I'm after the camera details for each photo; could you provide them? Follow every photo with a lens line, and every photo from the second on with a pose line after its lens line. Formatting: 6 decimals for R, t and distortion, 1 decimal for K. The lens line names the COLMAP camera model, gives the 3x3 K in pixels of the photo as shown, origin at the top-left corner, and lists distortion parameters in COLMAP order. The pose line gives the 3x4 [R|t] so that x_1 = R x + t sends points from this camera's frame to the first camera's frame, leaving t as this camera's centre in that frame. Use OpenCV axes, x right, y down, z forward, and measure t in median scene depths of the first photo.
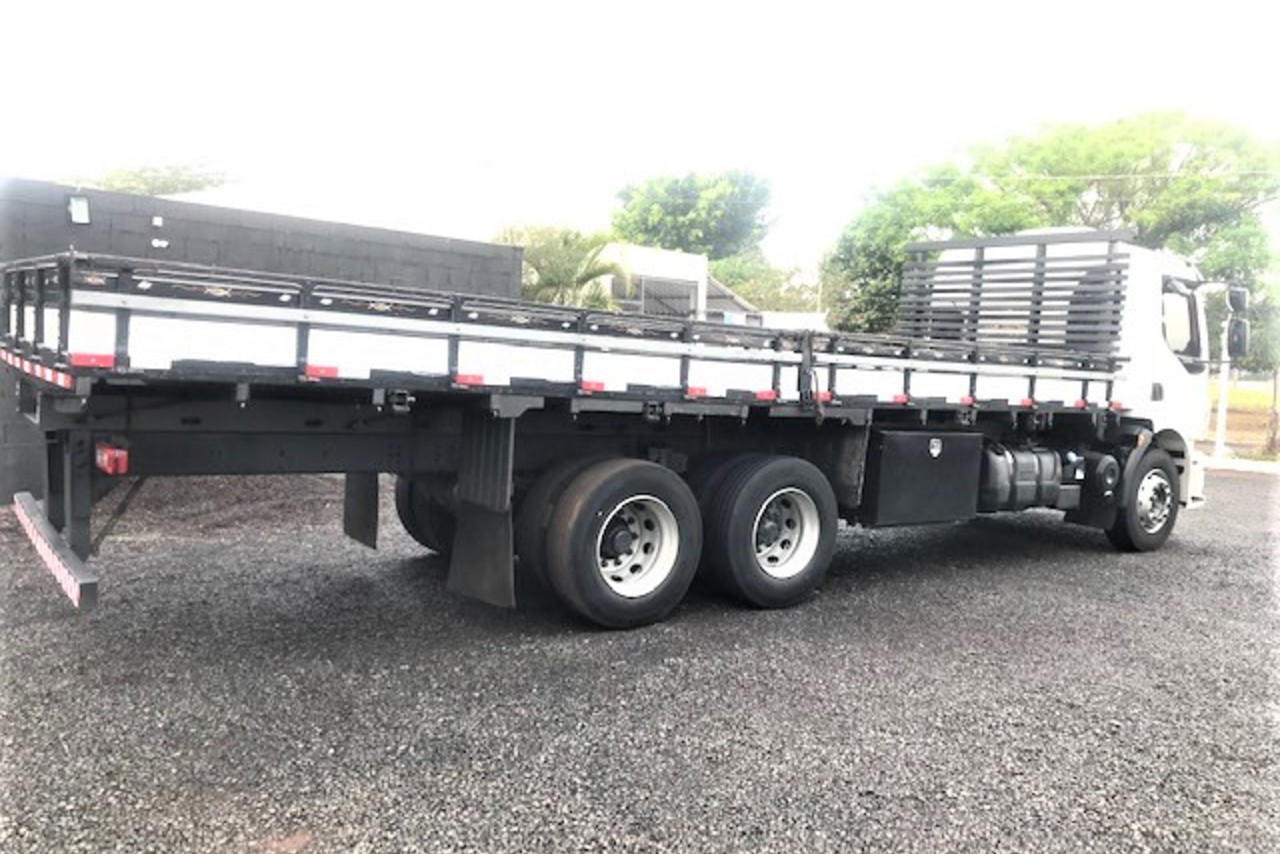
lens RADIAL K [[1046.7, 0, 640.0], [0, 1046.7, 427.0], [0, 0, 1]] dist [0.006299, -0.000776]
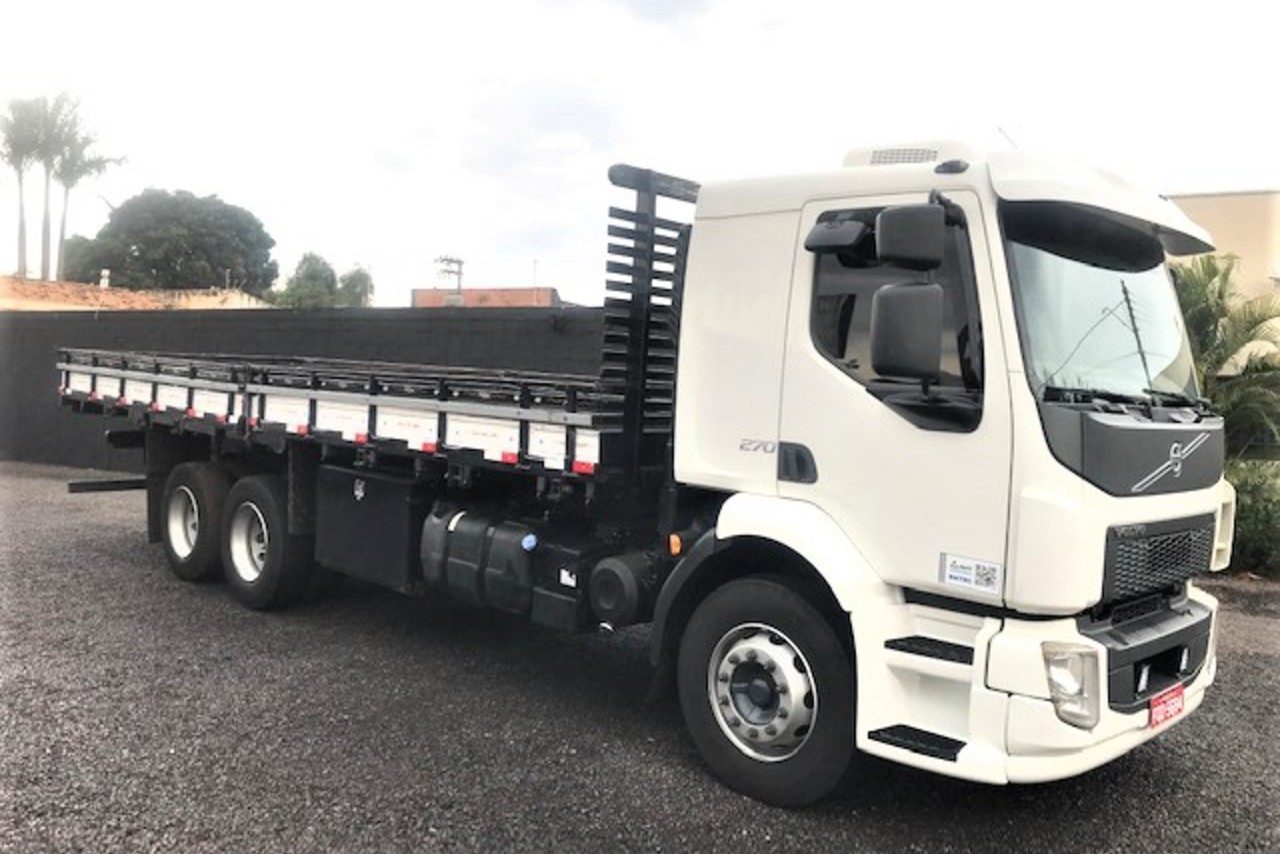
lens RADIAL K [[1046.7, 0, 640.0], [0, 1046.7, 427.0], [0, 0, 1]] dist [0.006299, -0.000776]
pose [[0.135615, -0.014692, -0.990653, 1.194931], [-0.113771, 0.993045, -0.030302, -0.033803], [0.984208, 0.116817, 0.133000, 1.106093]]
